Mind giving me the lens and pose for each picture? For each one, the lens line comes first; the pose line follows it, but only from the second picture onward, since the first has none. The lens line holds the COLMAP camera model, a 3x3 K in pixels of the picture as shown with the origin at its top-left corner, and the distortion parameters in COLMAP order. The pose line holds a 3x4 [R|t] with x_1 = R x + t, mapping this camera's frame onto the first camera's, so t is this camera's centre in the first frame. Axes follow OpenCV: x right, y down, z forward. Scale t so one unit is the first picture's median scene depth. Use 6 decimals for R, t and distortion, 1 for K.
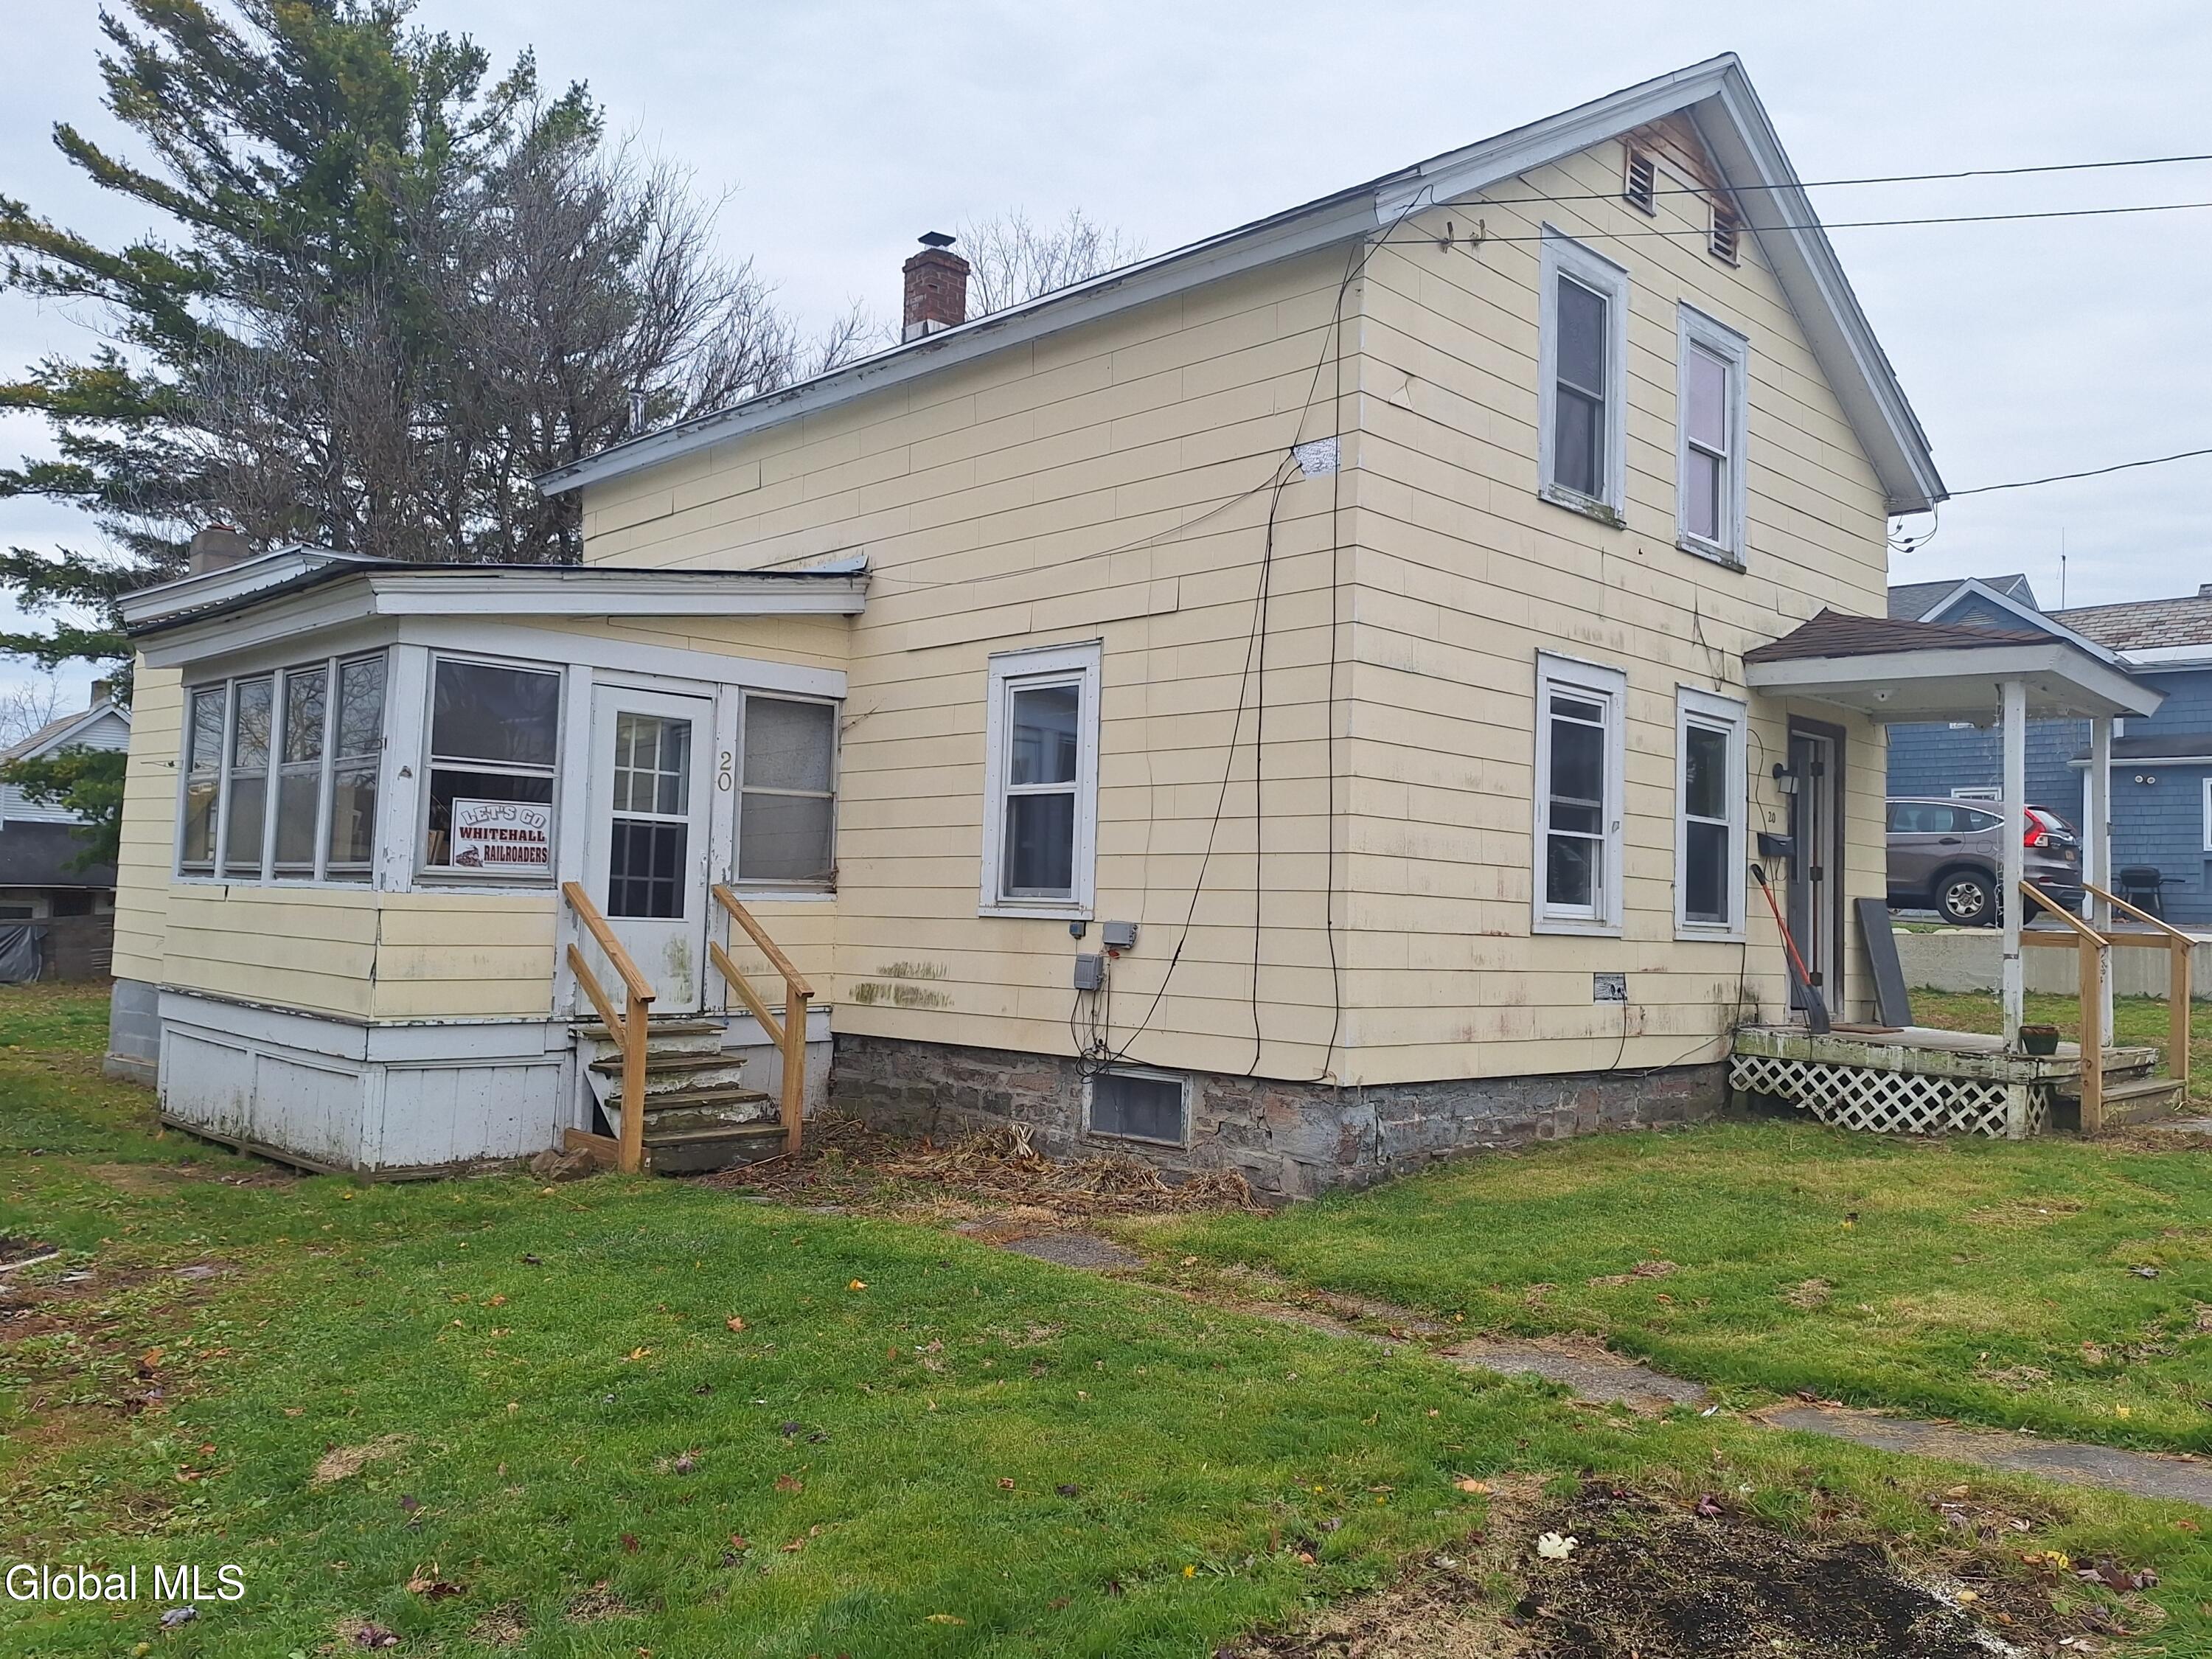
lens RADIAL K [[1664.3, 0, 1106.0], [0, 1664.3, 829.5], [0, 0, 1]] dist [0.039380, 0.001119]
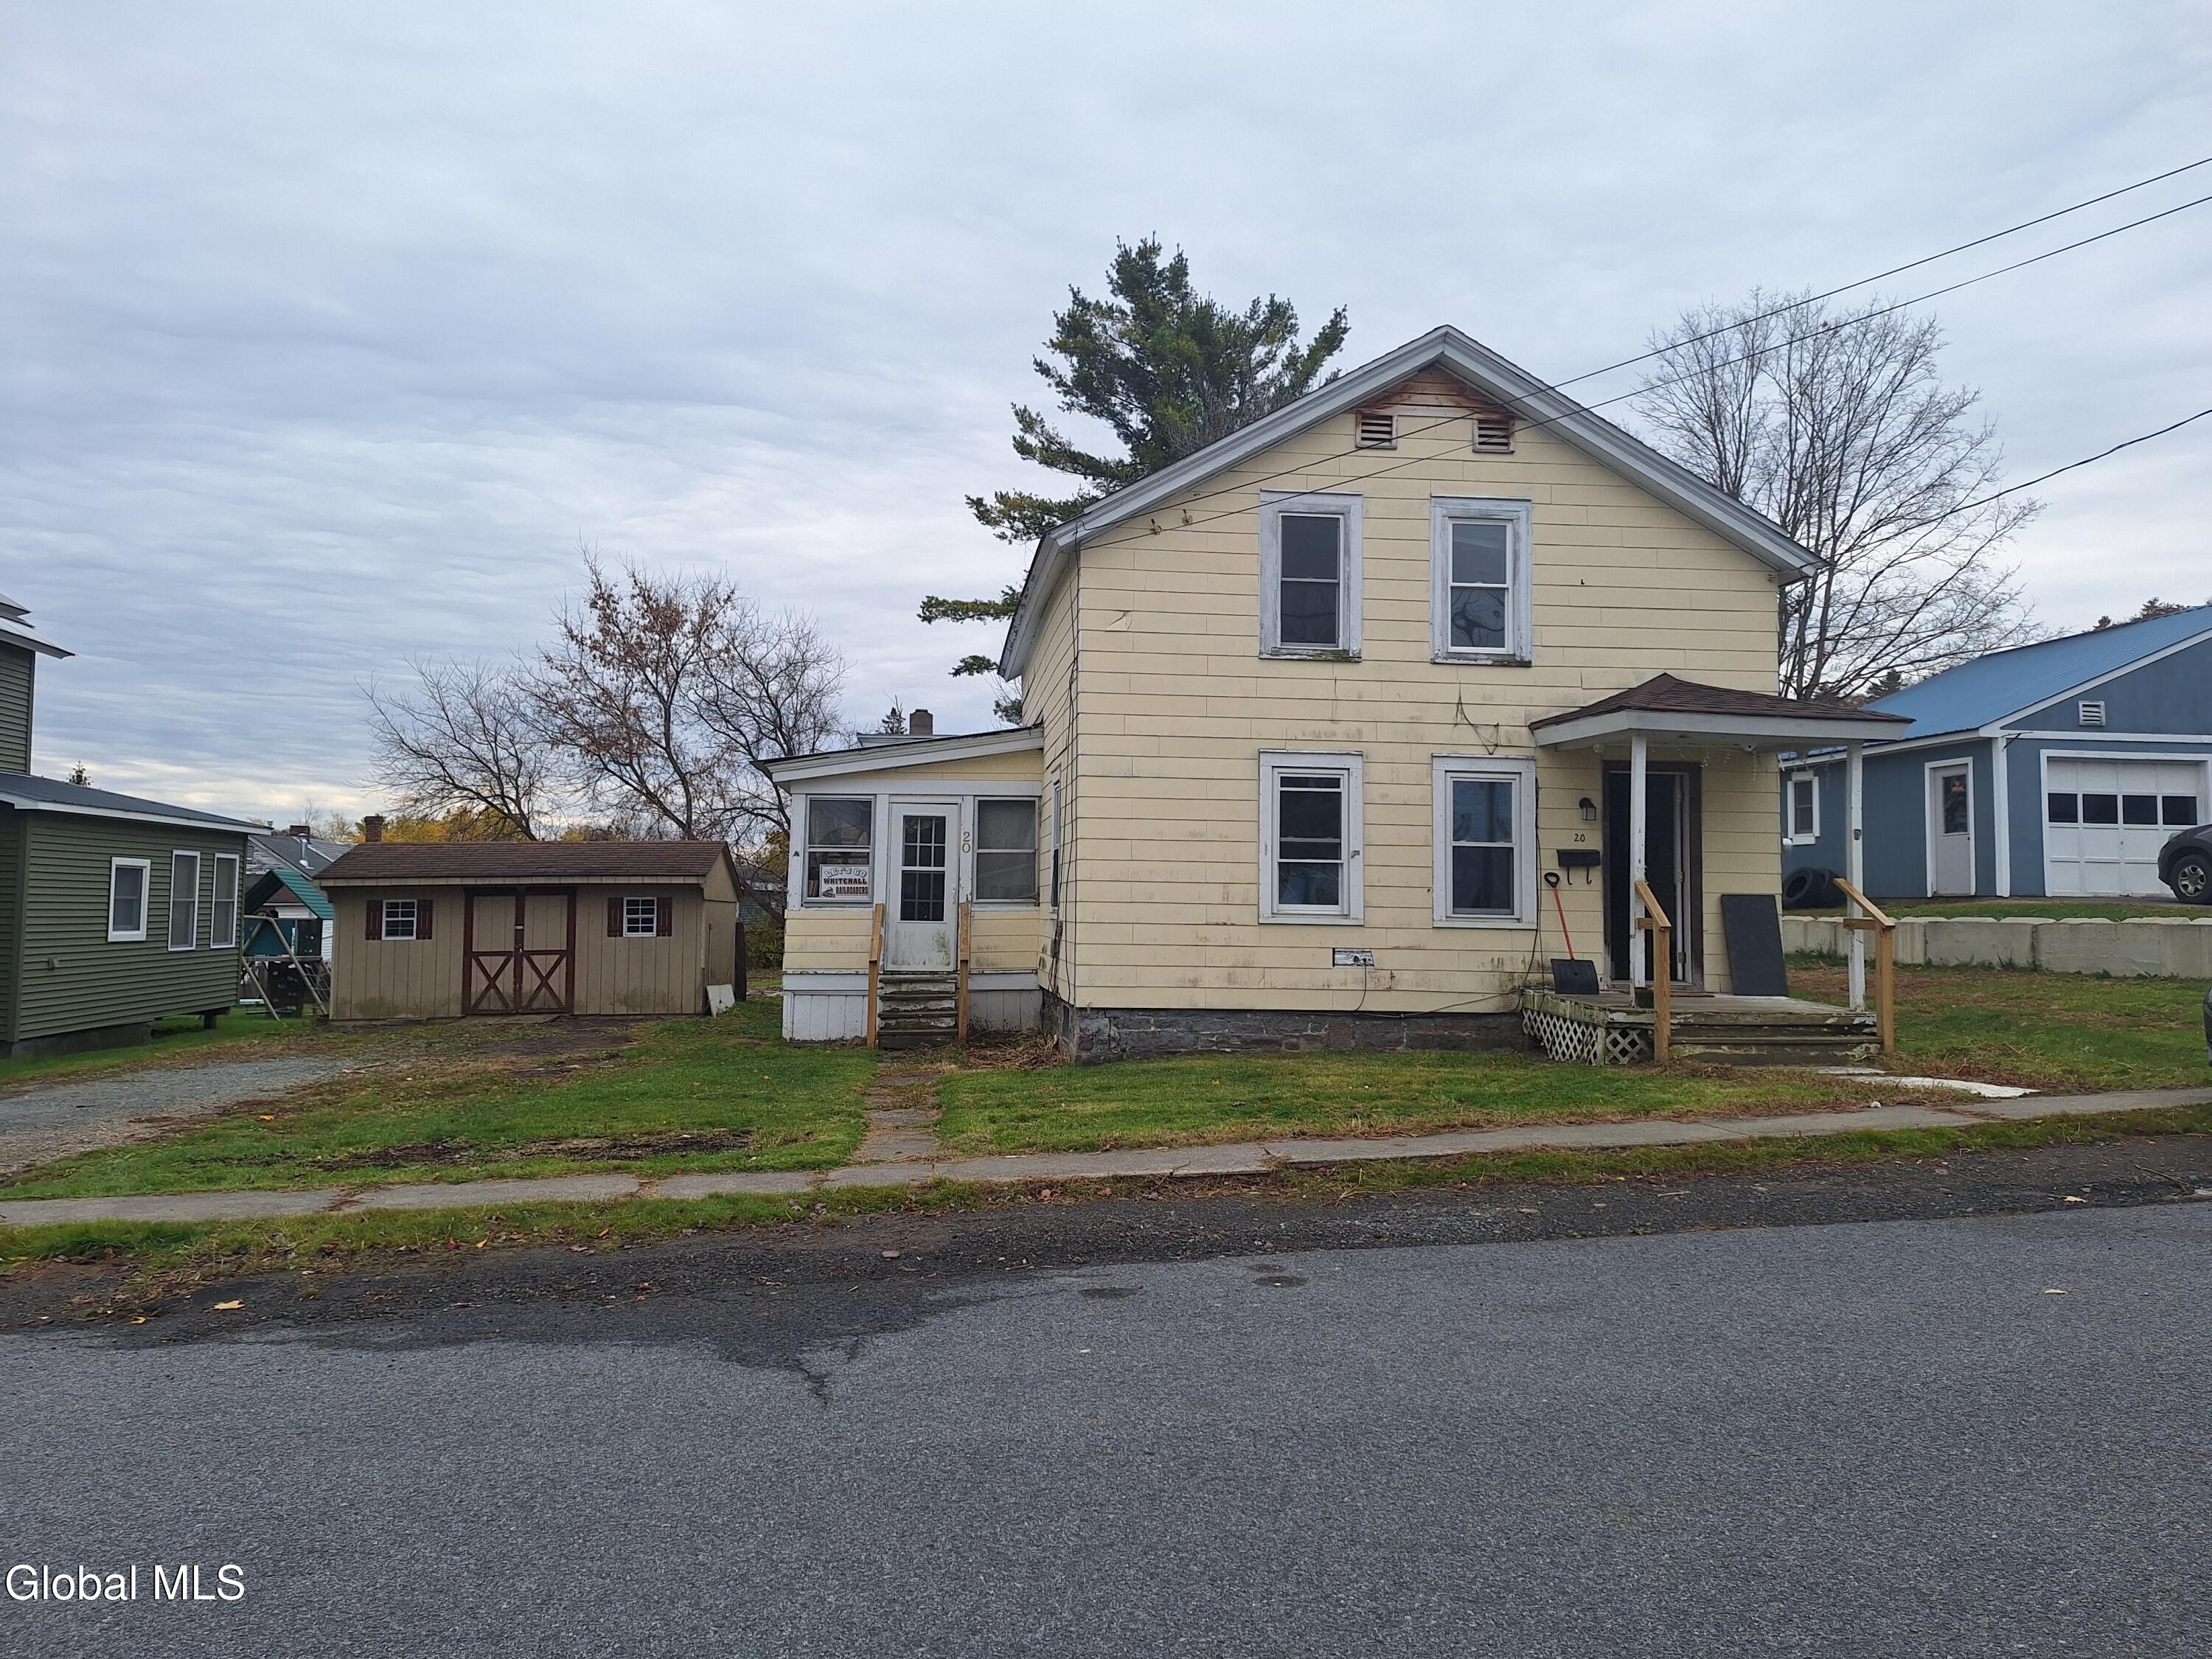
lens RADIAL K [[1463.3, 0, 1106.0], [0, 1463.3, 829.5], [0, 0, 1]] dist [0.002786, -0.000078]
pose [[0.794283, -0.050970, -0.605406, 0.945570], [0.042191, 0.998696, -0.028729, 0.004693], [0.606081, -0.002723, 0.795398, -0.220511]]
